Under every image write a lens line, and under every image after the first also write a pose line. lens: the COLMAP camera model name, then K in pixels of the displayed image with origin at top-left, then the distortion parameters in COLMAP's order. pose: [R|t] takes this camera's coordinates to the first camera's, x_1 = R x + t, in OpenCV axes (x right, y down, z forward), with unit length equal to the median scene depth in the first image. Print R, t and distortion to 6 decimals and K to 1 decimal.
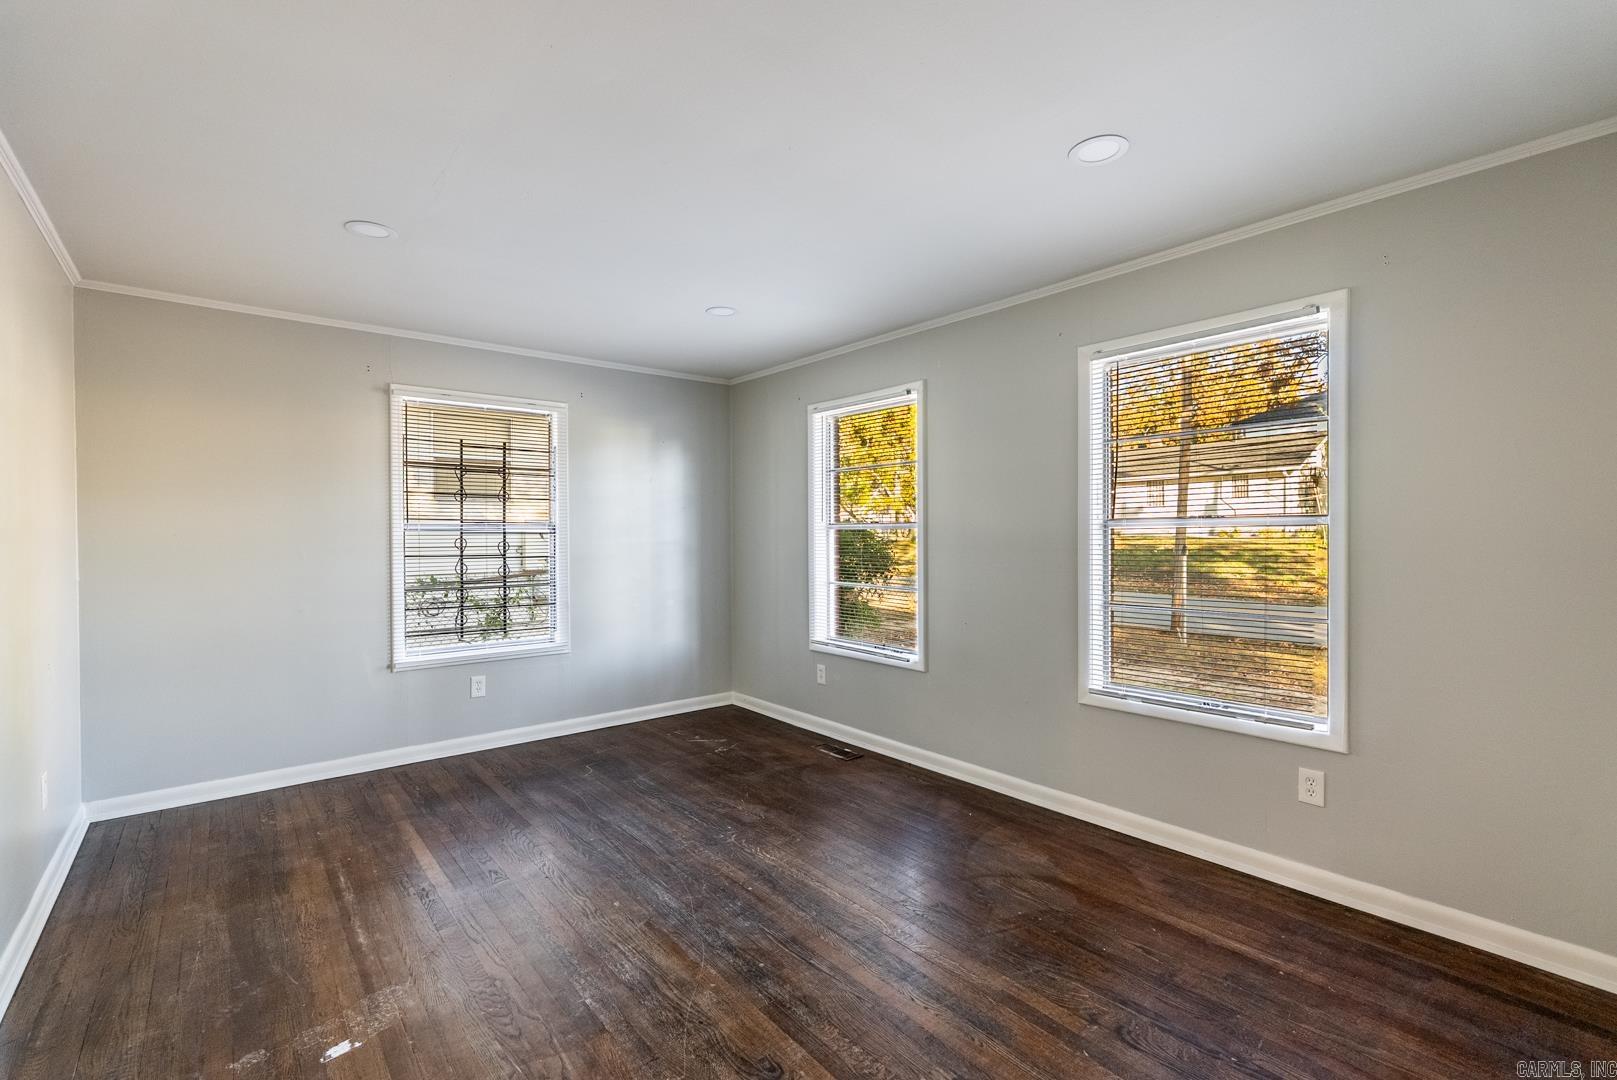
lens RADIAL K [[720.5, 0, 803.8], [0, 720.5, 536.2], [0, 0, 1]] dist [-0.002142, -0.000258]
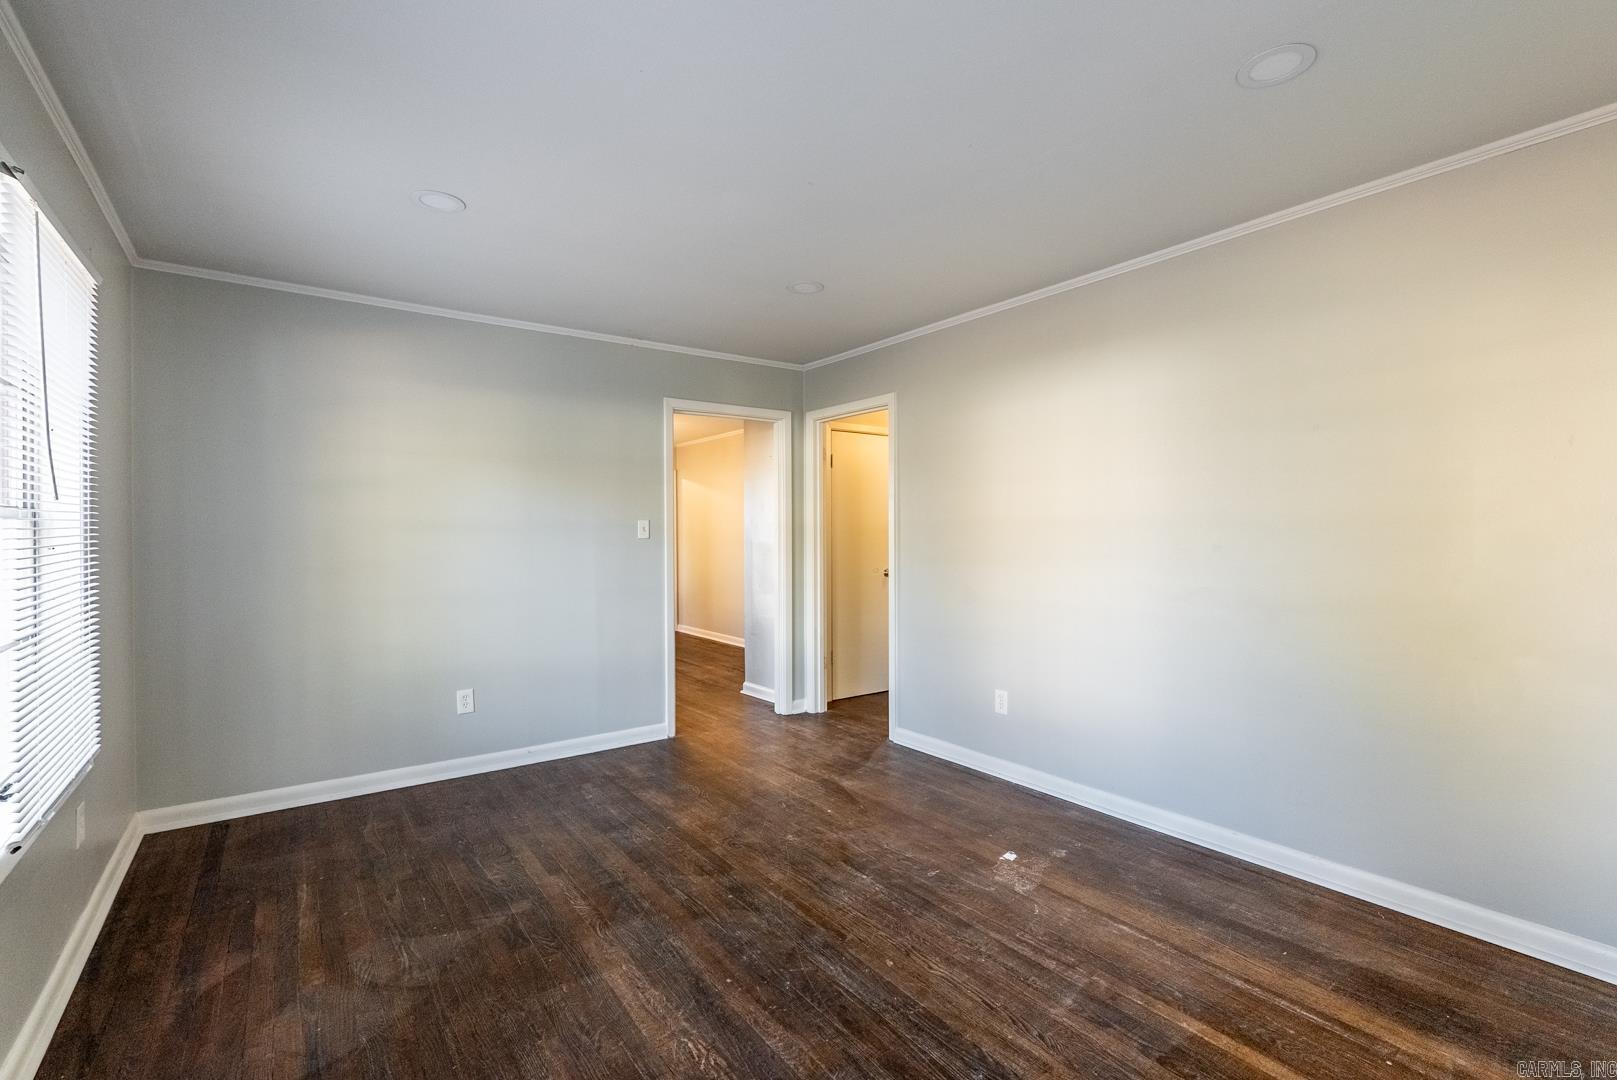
lens RADIAL K [[720.5, 0, 803.8], [0, 720.5, 536.2], [0, 0, 1]] dist [-0.002142, -0.000258]
pose [[-0.998410, 0.007139, 0.055920, -0.212979], [0.007769, 0.999909, 0.011061, 0.002839], [-0.055836, 0.011478, -0.998374, 1.856849]]
